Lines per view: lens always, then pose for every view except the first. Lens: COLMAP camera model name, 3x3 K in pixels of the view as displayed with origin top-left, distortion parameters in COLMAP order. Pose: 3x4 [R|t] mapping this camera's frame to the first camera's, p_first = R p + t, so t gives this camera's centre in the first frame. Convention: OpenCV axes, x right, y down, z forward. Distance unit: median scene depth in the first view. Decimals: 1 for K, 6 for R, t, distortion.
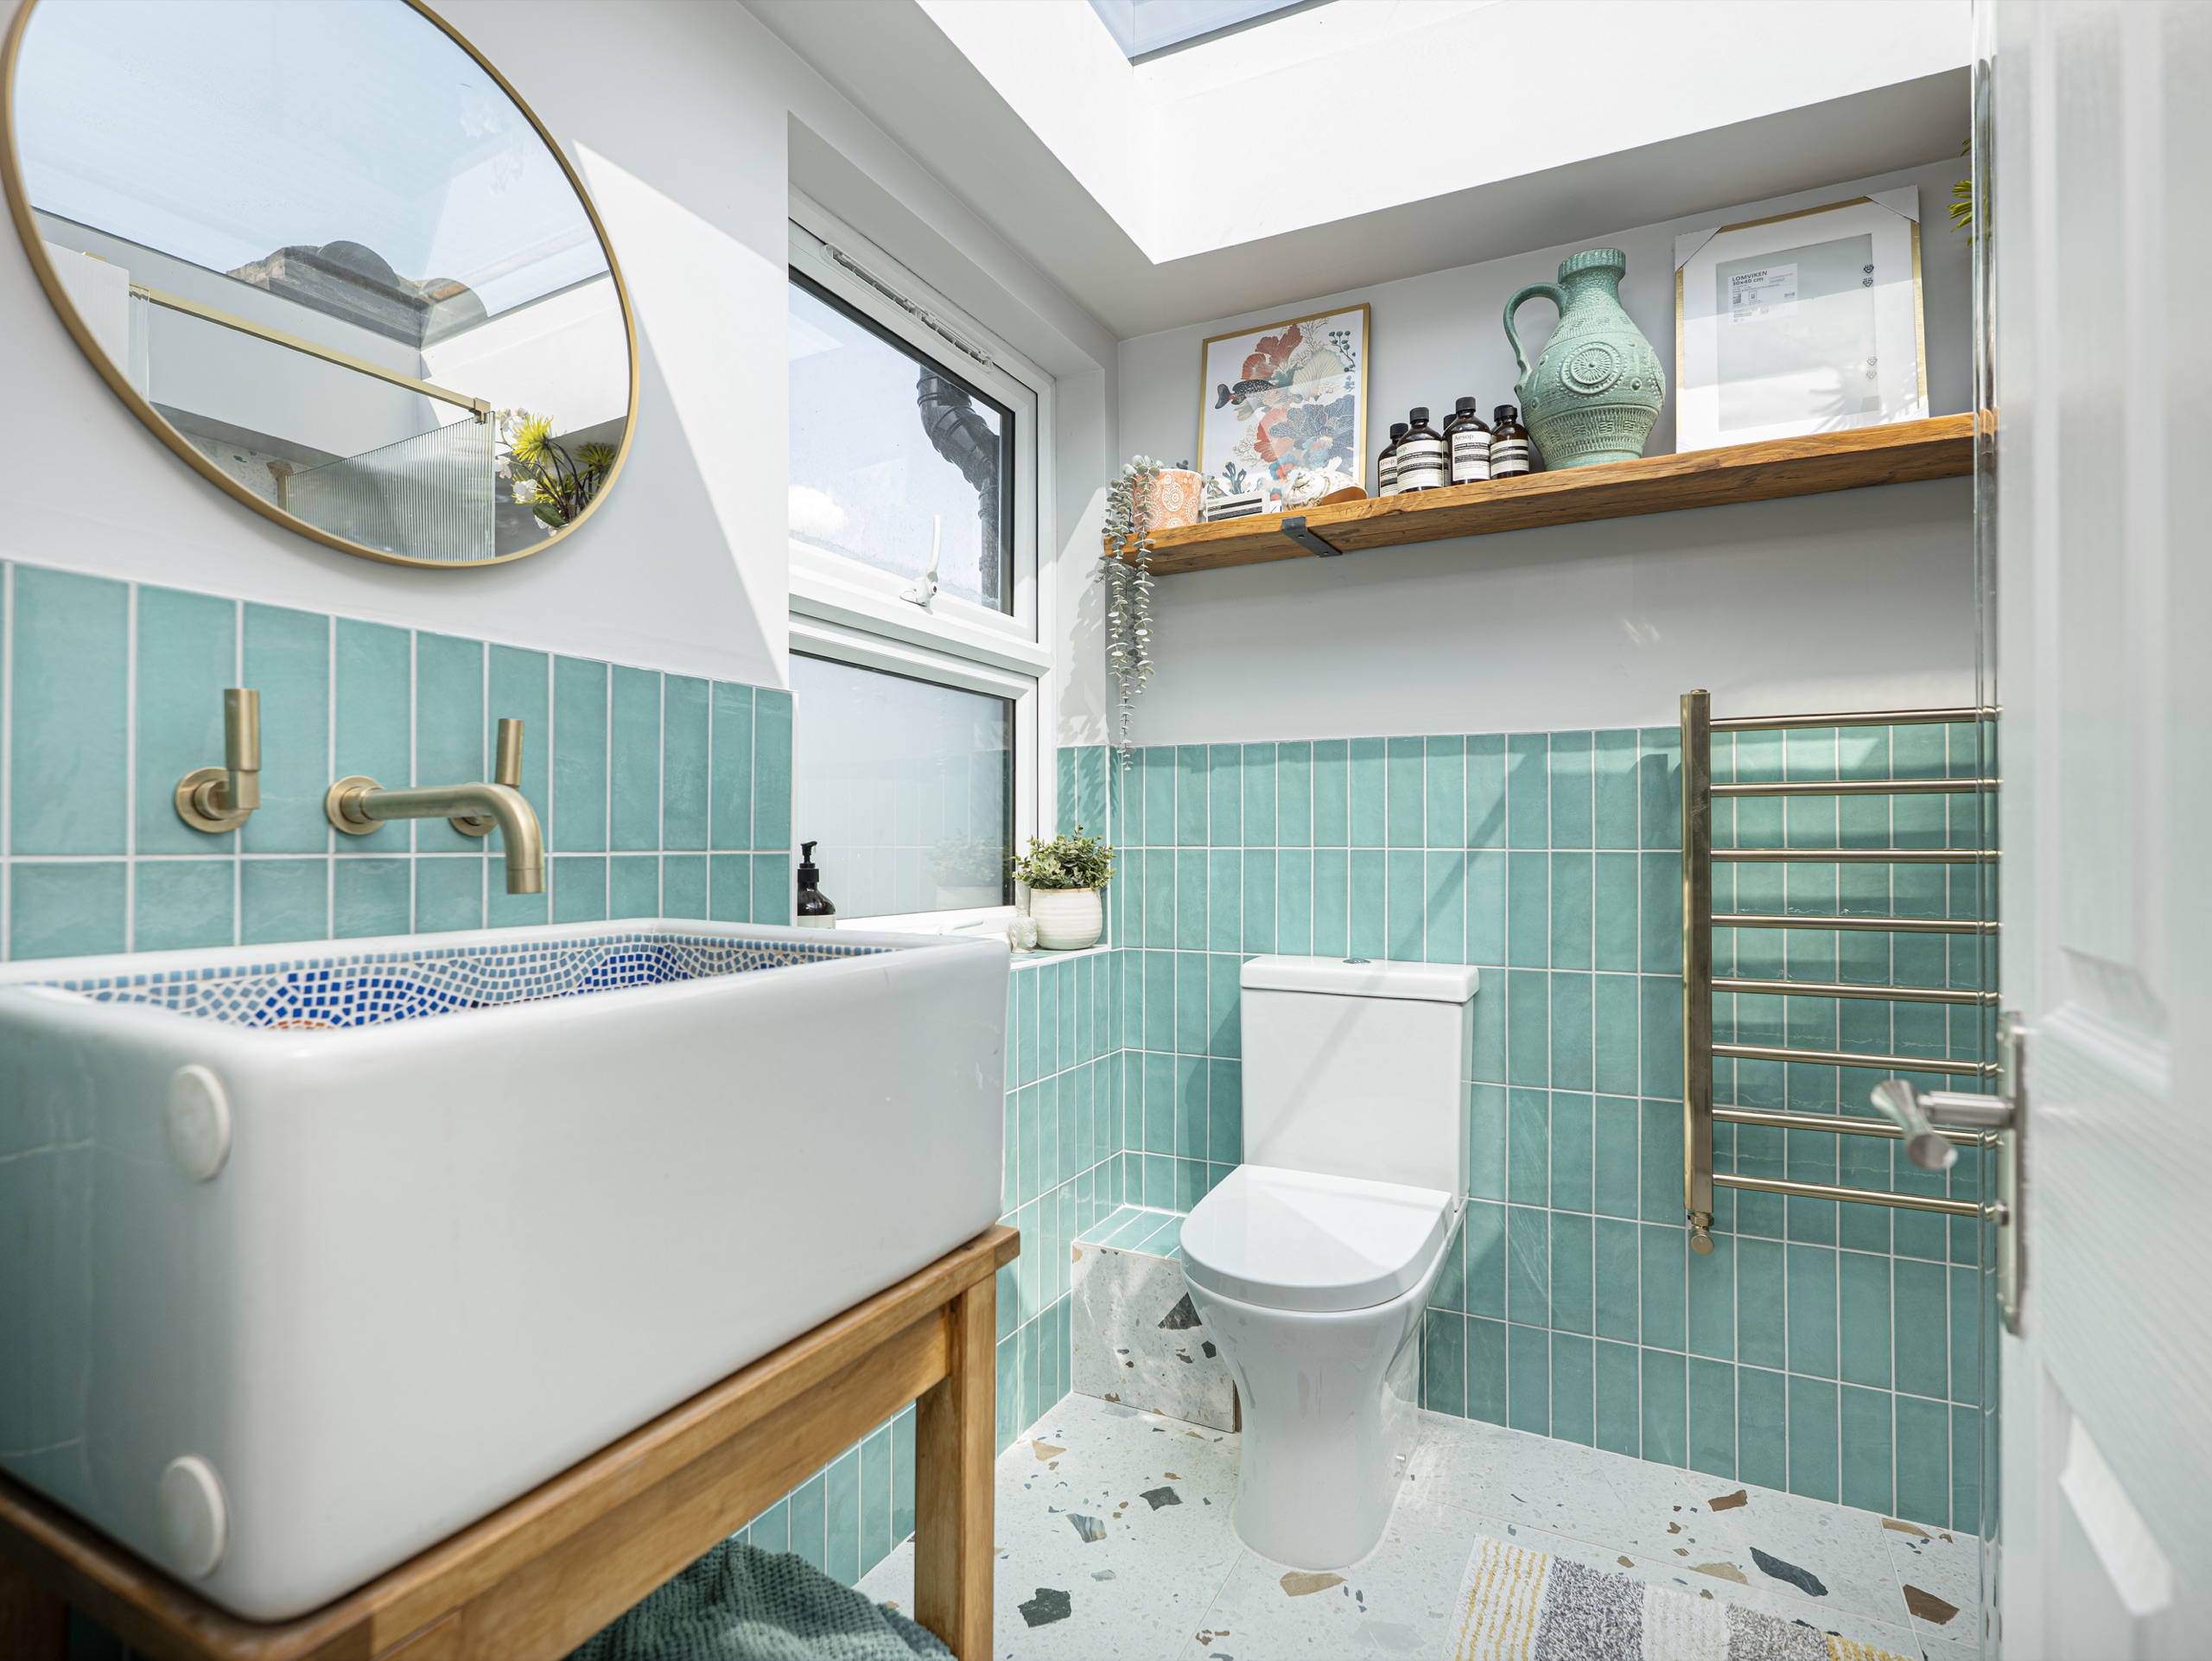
lens RADIAL K [[1085.4, 0, 1106.0], [0, 1085.4, 830.5], [0, 0, 1]] dist [-0.002035, -0.000075]
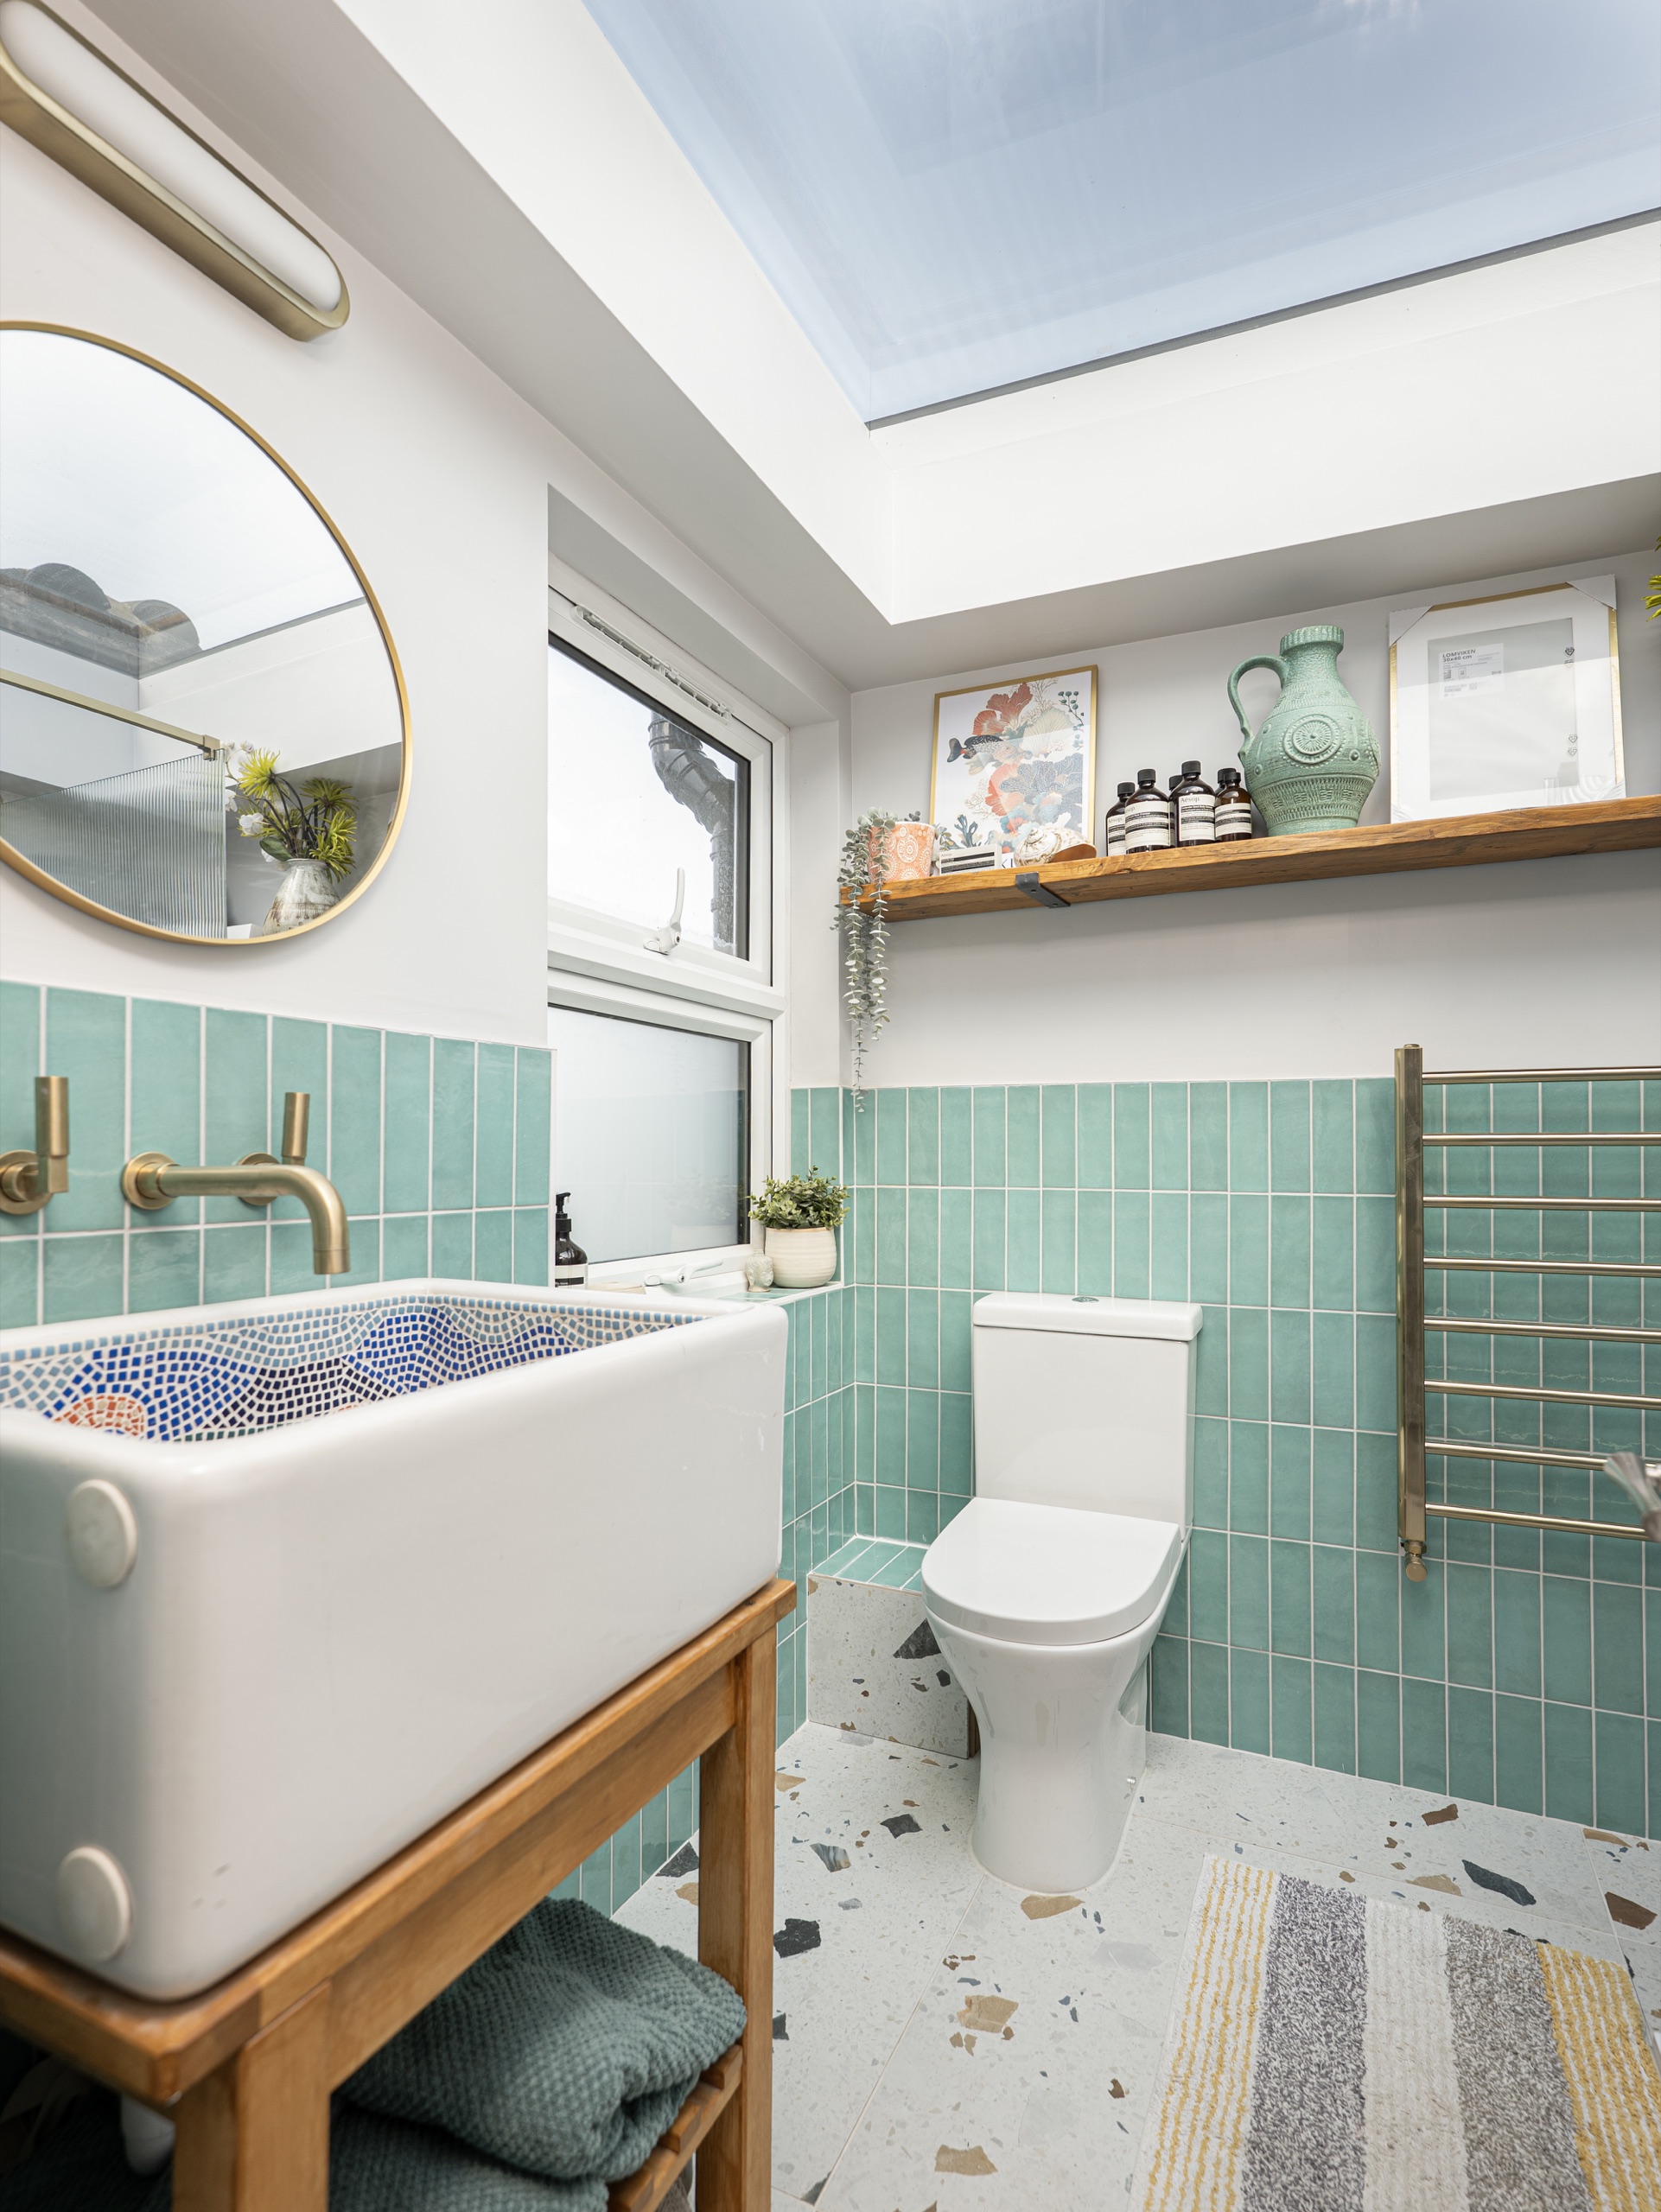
lens RADIAL K [[1083.6, 0, 851.1], [0, 1083.6, 1140.3], [0, 0, 1]] dist [-0.000325, -0.000246]
pose [[0.999128, 0.000405, 0.041741, -0.043915], [-0.000286, 0.999996, -0.002852, -0.035308], [-0.041742, 0.002837, 0.999124, -0.030044]]
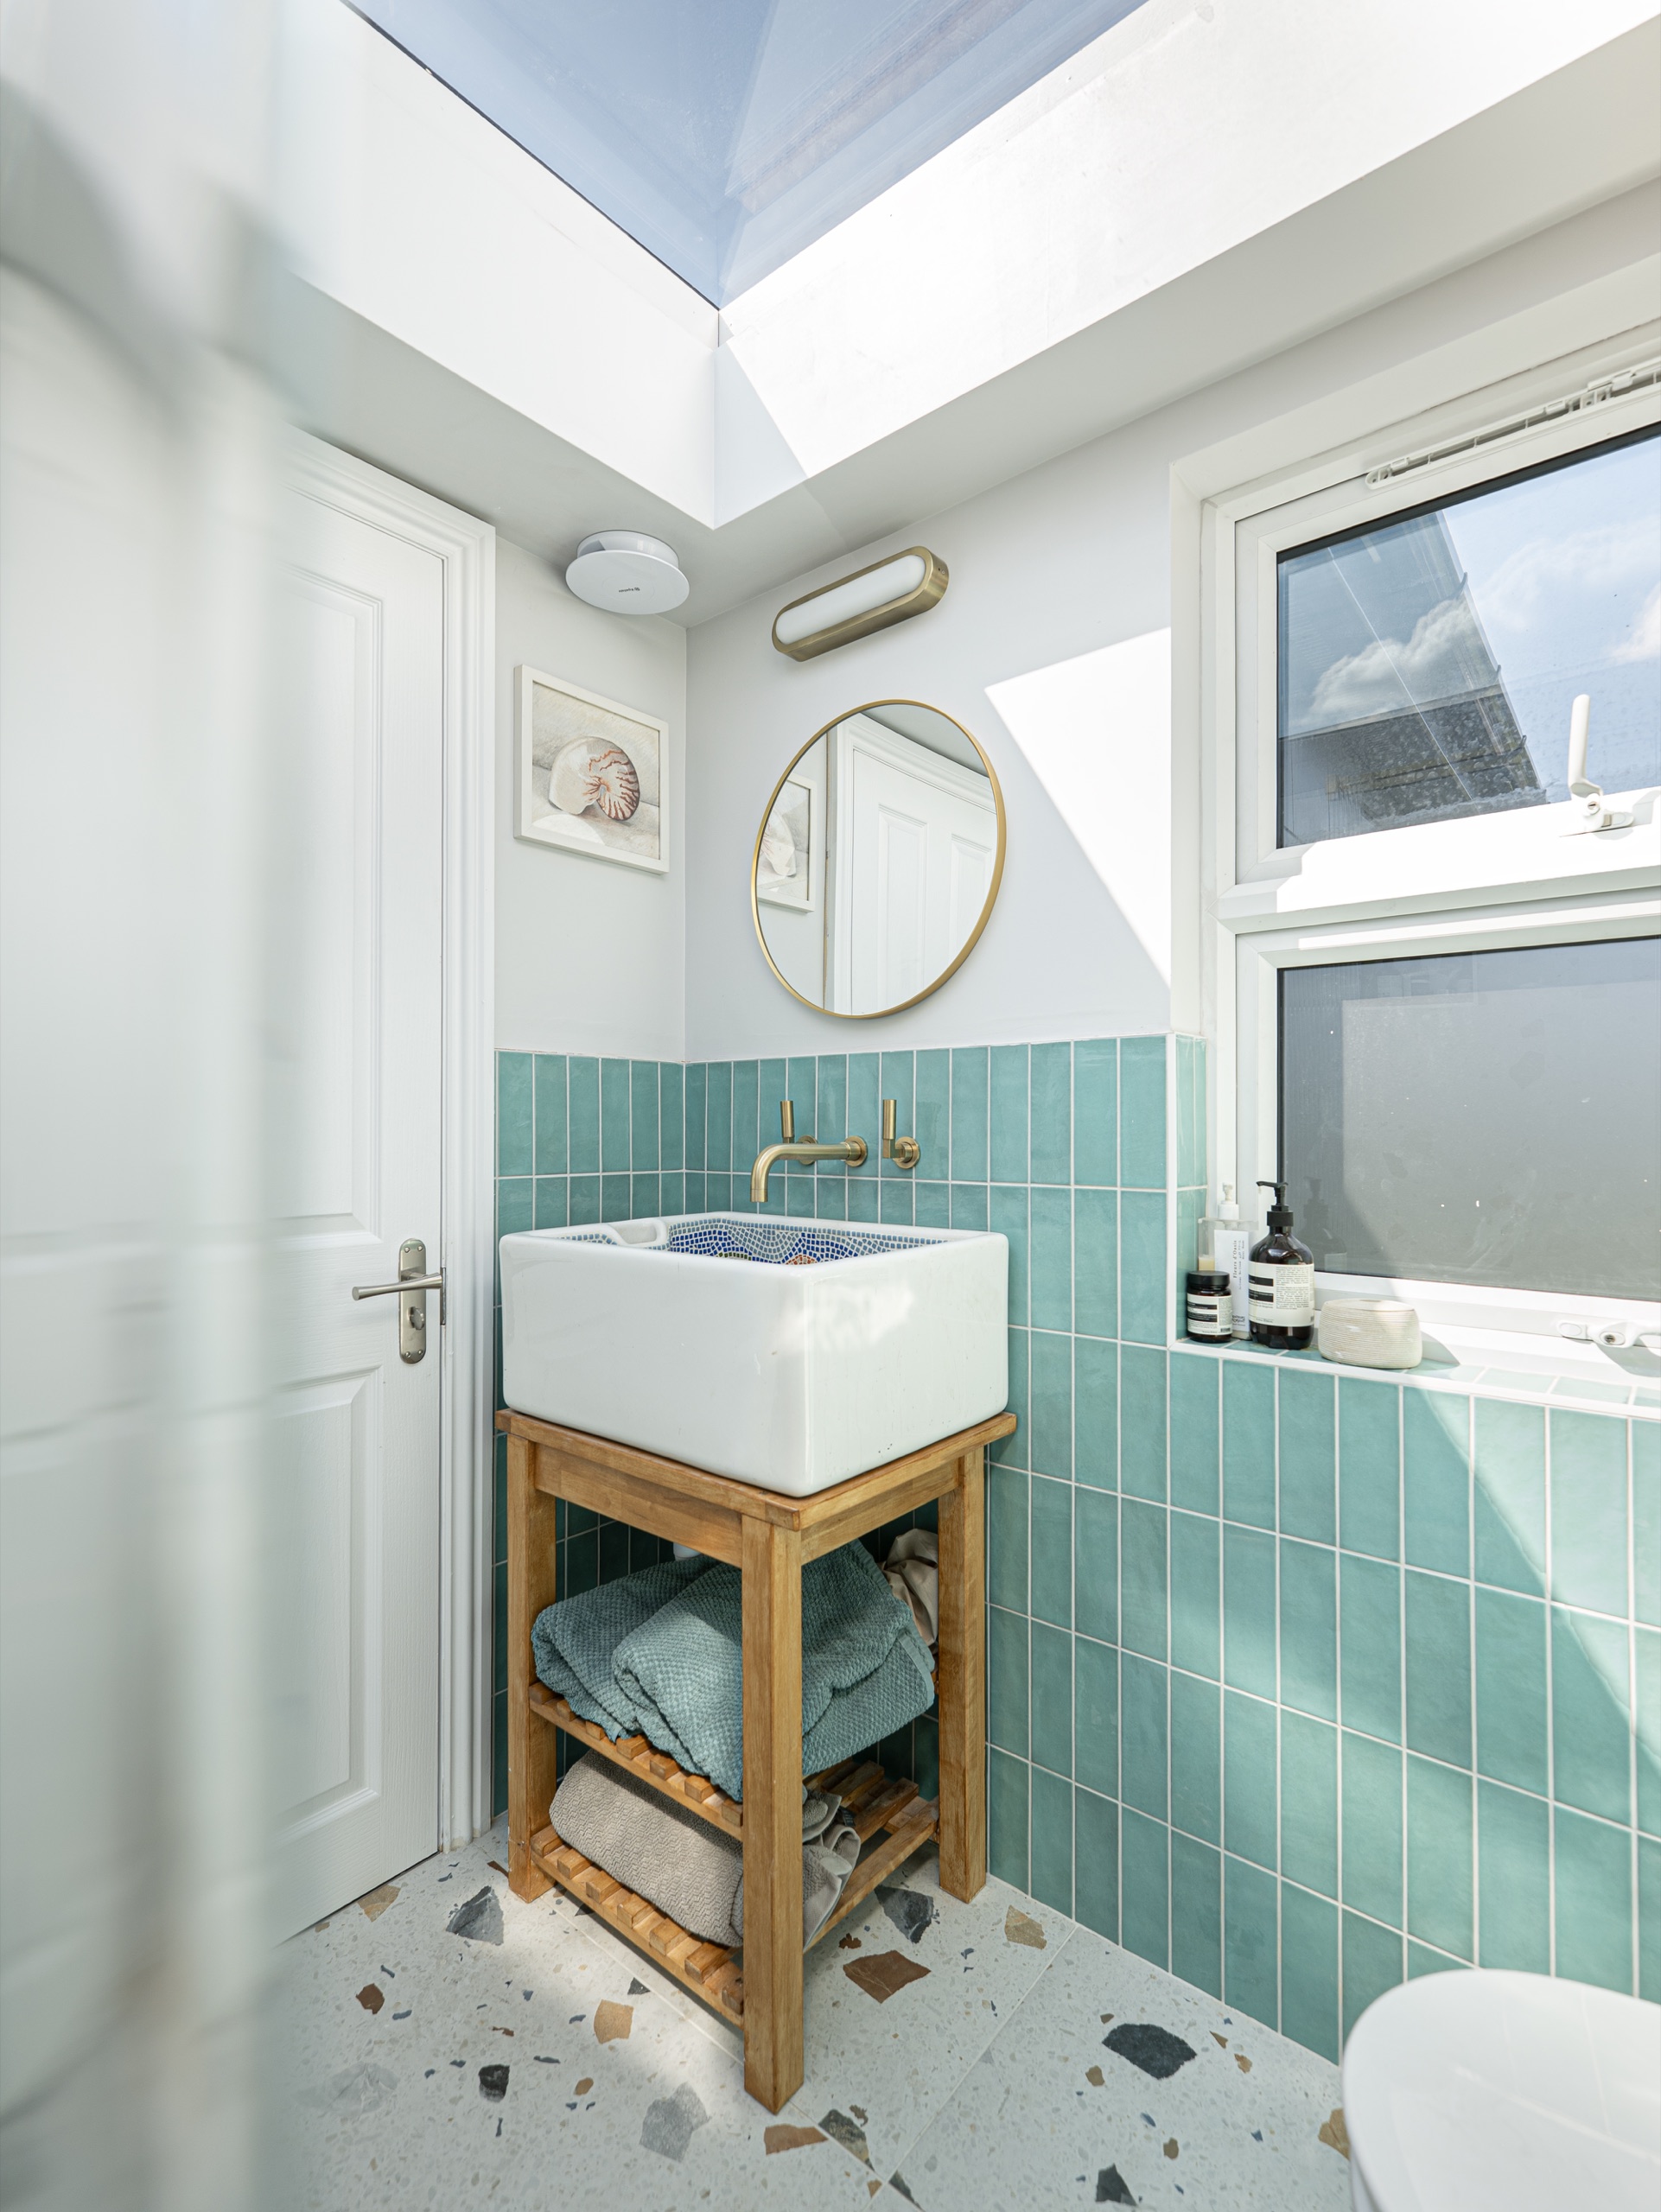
lens RADIAL K [[1029.9, 0, 820.5], [0, 1029.9, 1119.7], [0, 0, 1]] dist [-0.000635, 0.000145]
pose [[-0.223333, -0.011782, -0.974671, 0.651644], [0.006450, 0.999887, -0.013565, -0.032445], [0.974721, -0.009317, -0.223232, 0.807522]]
